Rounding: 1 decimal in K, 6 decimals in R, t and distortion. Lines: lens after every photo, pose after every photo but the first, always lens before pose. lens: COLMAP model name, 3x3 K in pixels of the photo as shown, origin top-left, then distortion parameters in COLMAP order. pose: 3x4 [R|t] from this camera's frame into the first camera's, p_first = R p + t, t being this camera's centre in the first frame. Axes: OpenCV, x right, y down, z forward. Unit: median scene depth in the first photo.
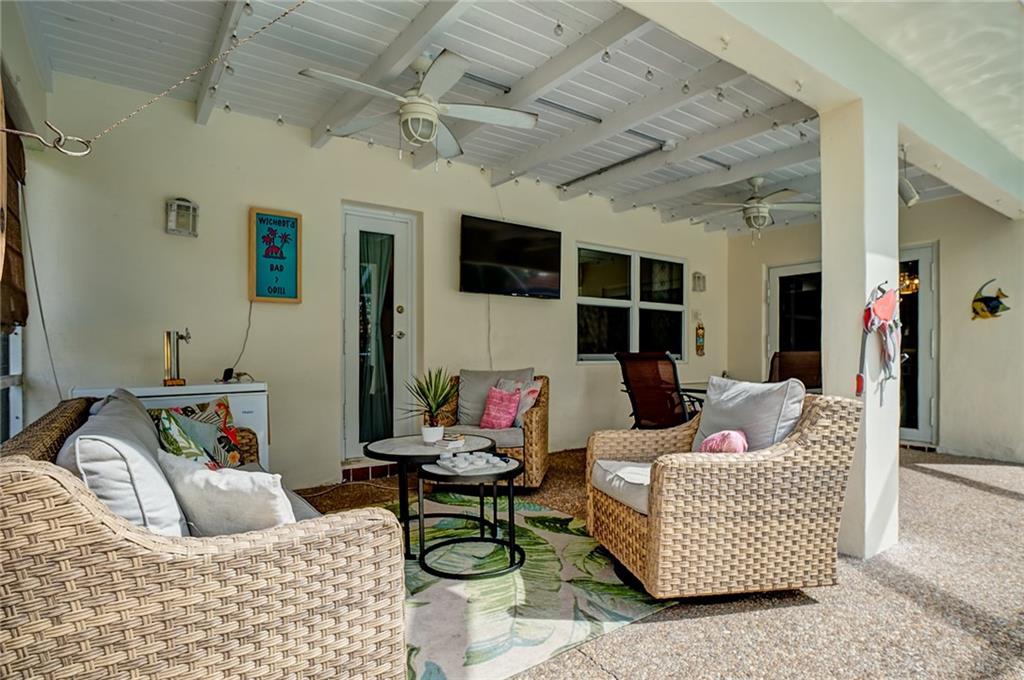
lens RADIAL K [[559.5, 0, 507.4], [0, 559.5, 348.8], [0, 0, 1]] dist [-0.004565, 0.000853]
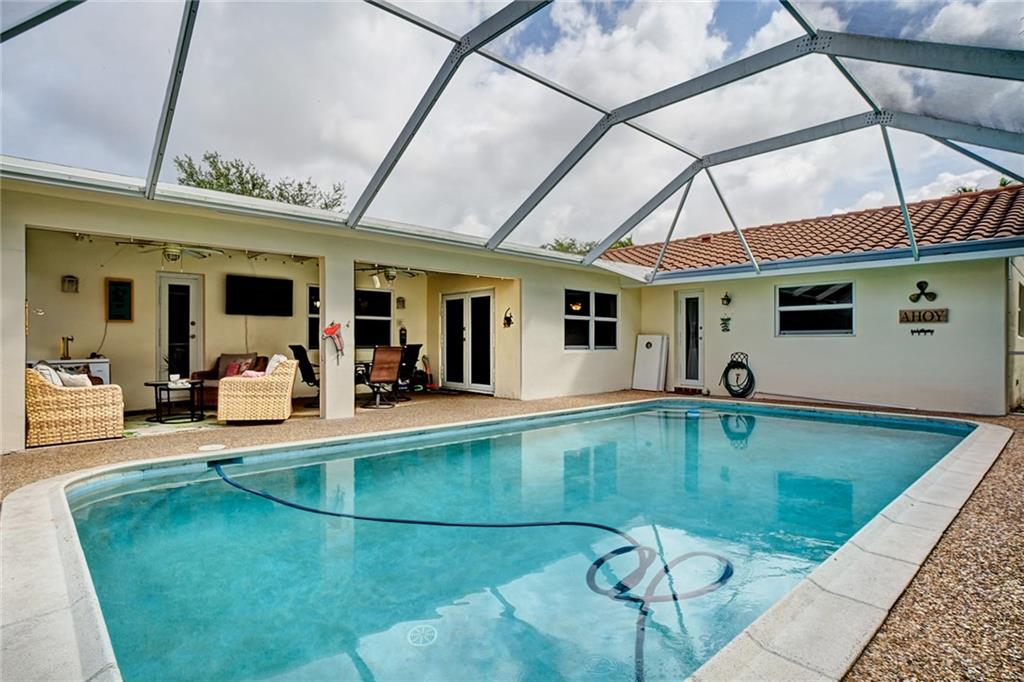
lens RADIAL K [[559.5, 0, 518.4], [0, 559.5, 338.3], [0, 0, 1]] dist [-0.004565, 0.000853]
pose [[0.992610, 0.000418, 0.121350, 0.833025], [-0.000861, 0.999993, 0.003595, -0.029109], [-0.121348, -0.003673, 0.992603, -1.292230]]
